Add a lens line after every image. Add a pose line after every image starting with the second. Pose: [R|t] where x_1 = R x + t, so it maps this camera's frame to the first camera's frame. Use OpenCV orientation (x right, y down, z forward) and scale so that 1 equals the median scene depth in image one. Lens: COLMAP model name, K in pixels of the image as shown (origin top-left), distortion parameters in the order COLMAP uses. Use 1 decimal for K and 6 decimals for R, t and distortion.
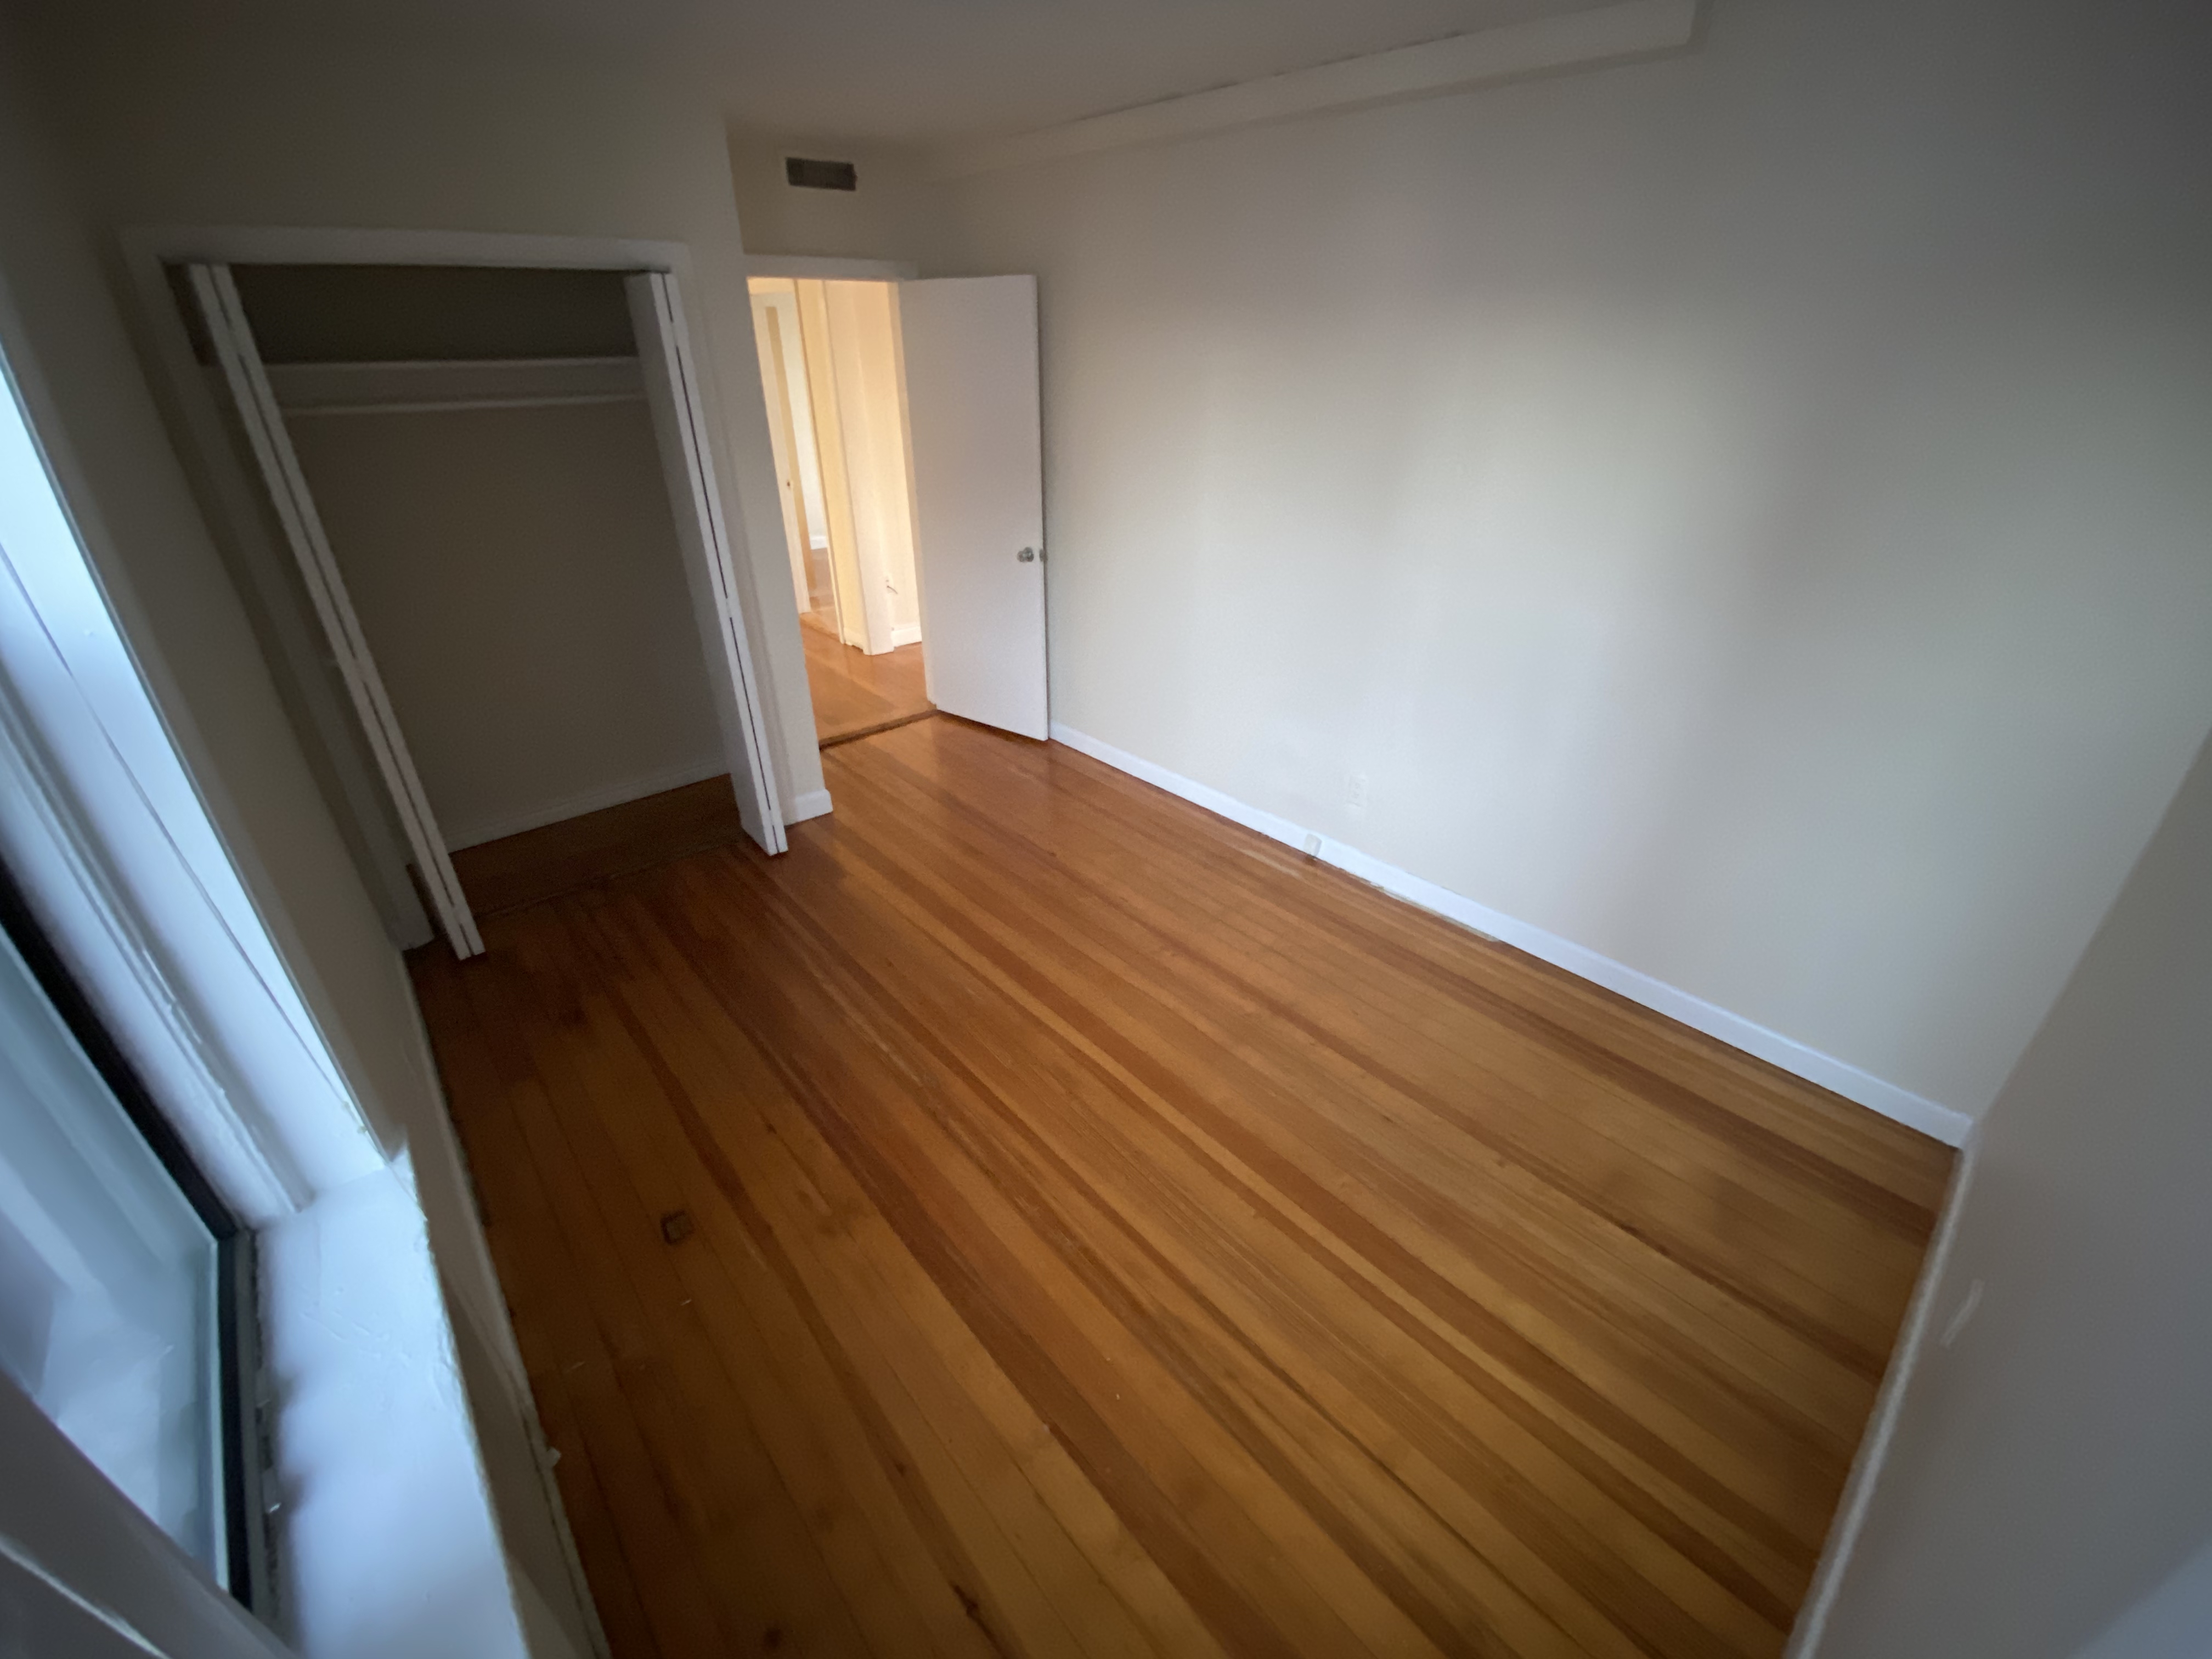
lens RADIAL K [[895.0, 0, 1098.3], [0, 895.0, 838.0], [0, 0, 1]] dist [0.033155, -0.028340]
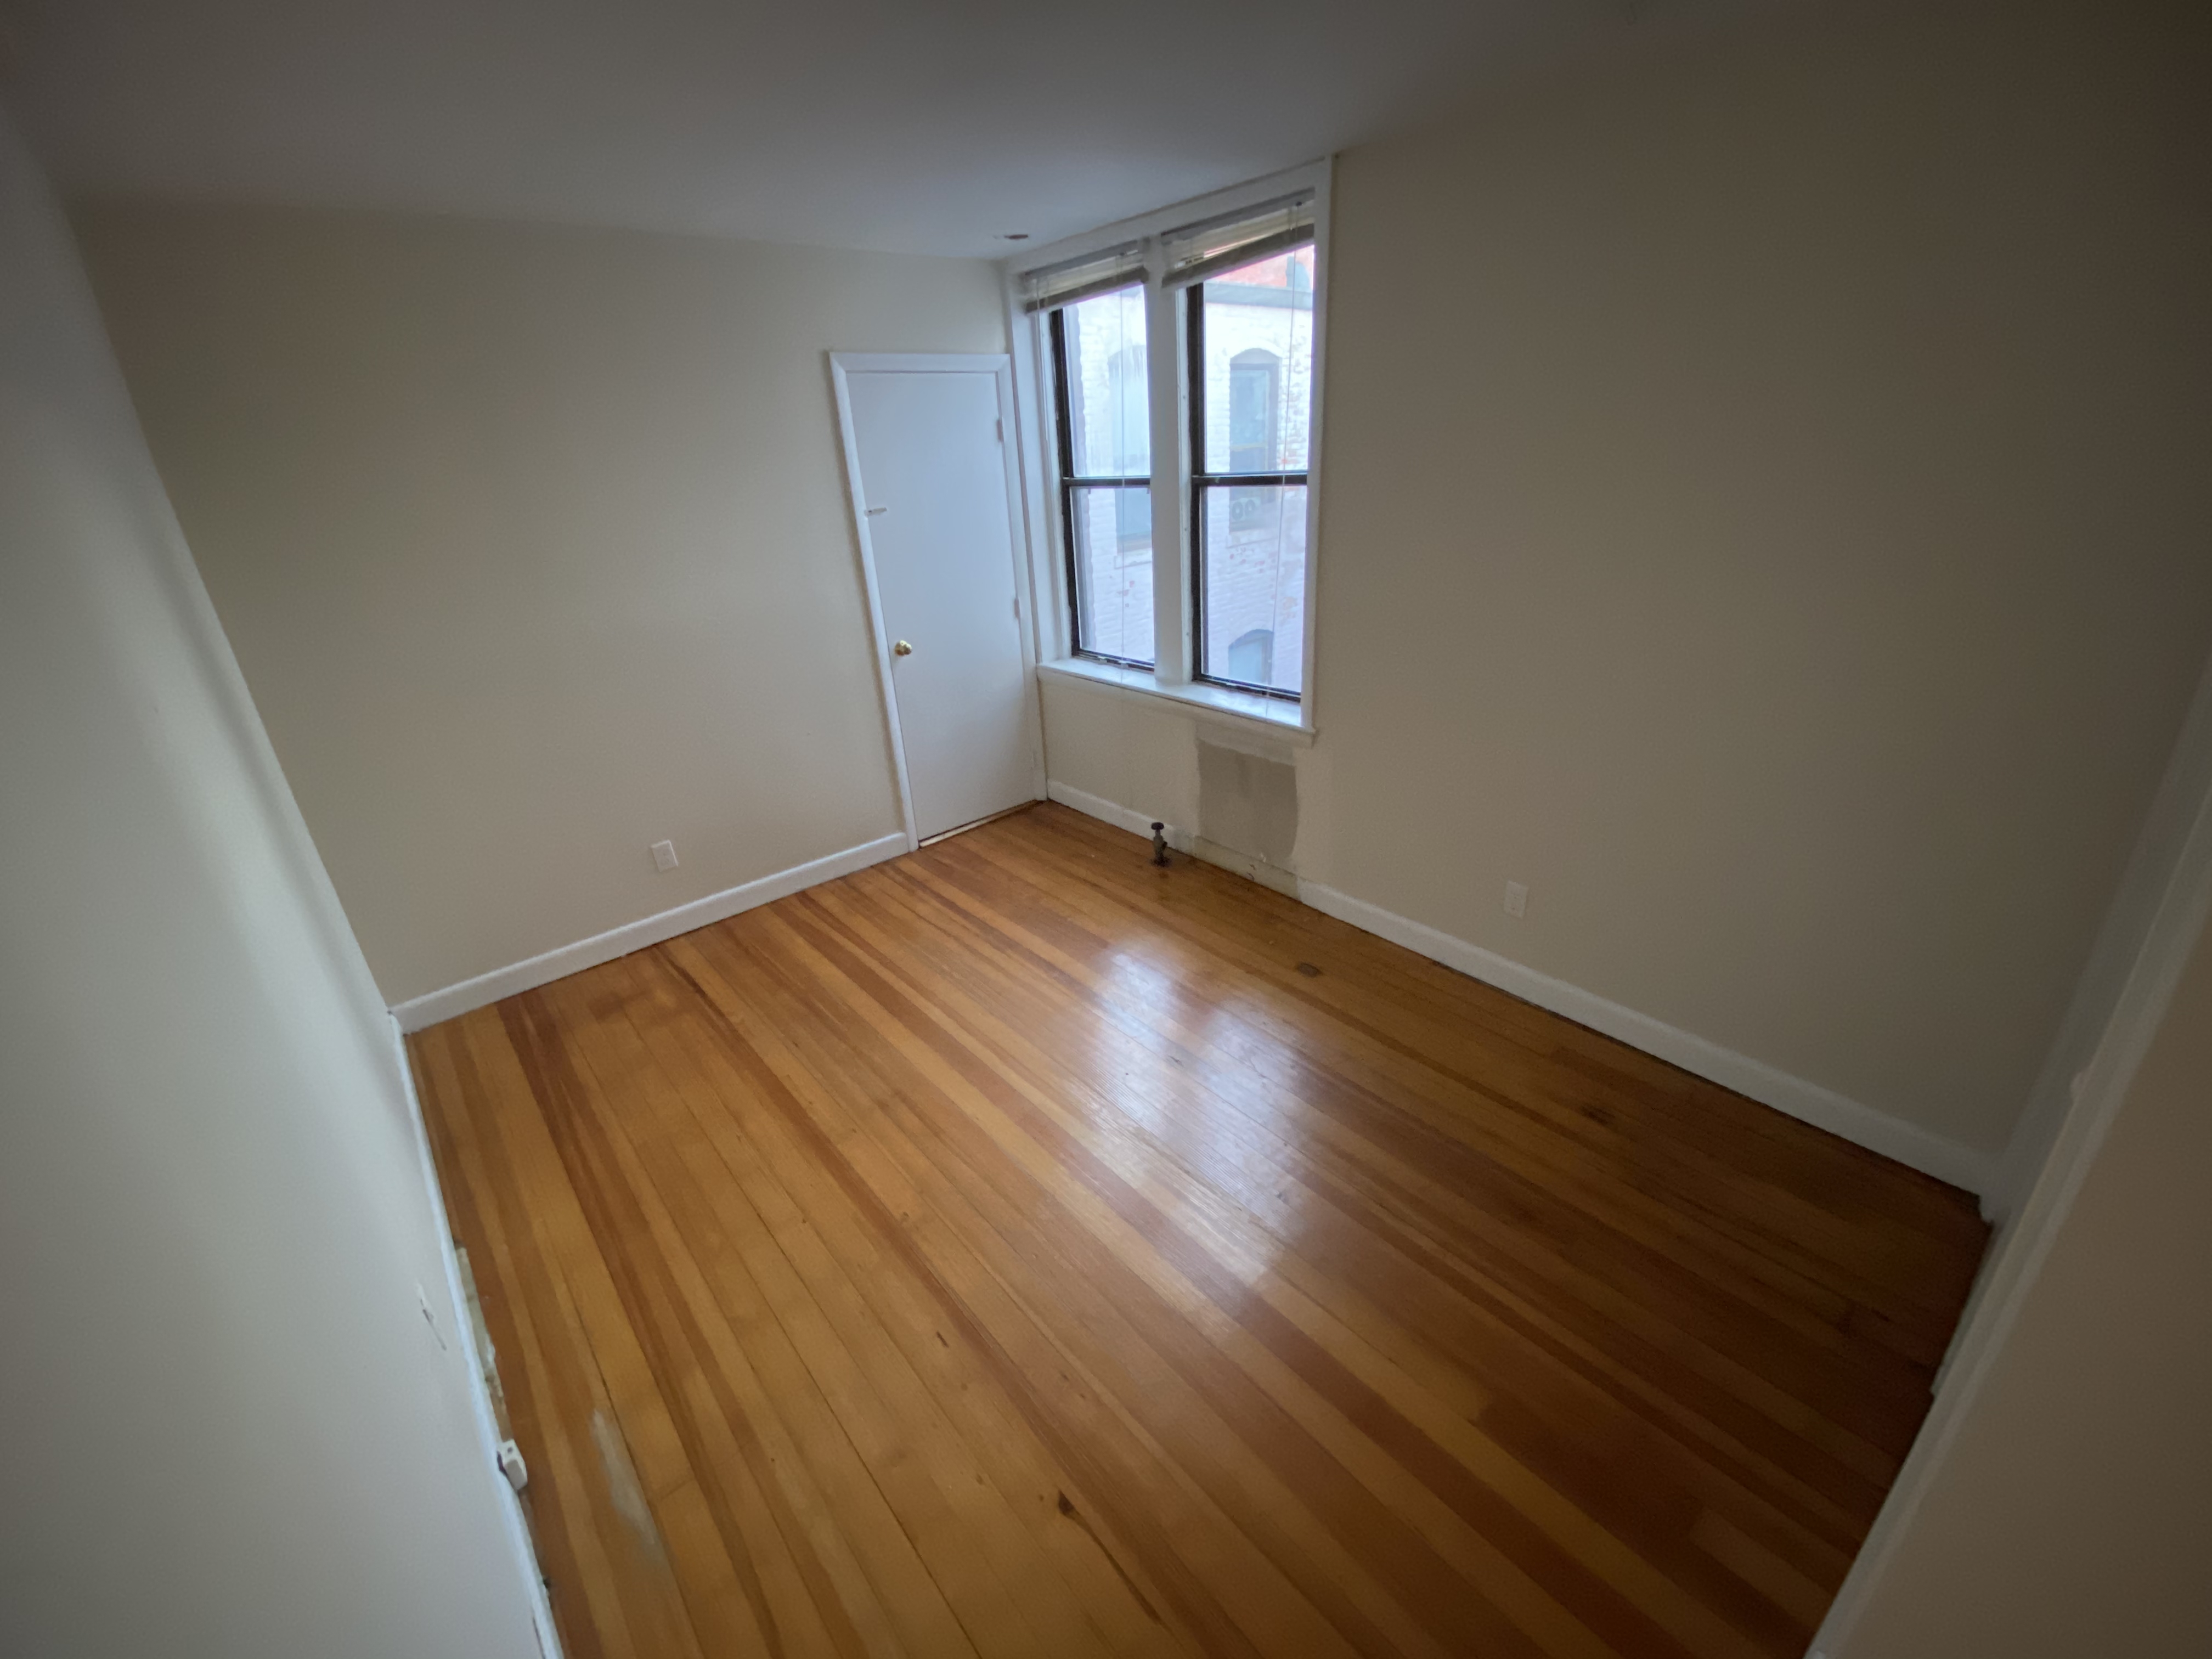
lens RADIAL K [[895.0, 0, 1098.3], [0, 895.0, 838.0], [0, 0, 1]] dist [0.033155, -0.028340]
pose [[-0.999009, 0.035203, 0.027248, -0.146104], [0.043206, 0.619315, 0.783953, -0.872123], [0.010722, 0.784353, -0.620222, 1.660943]]
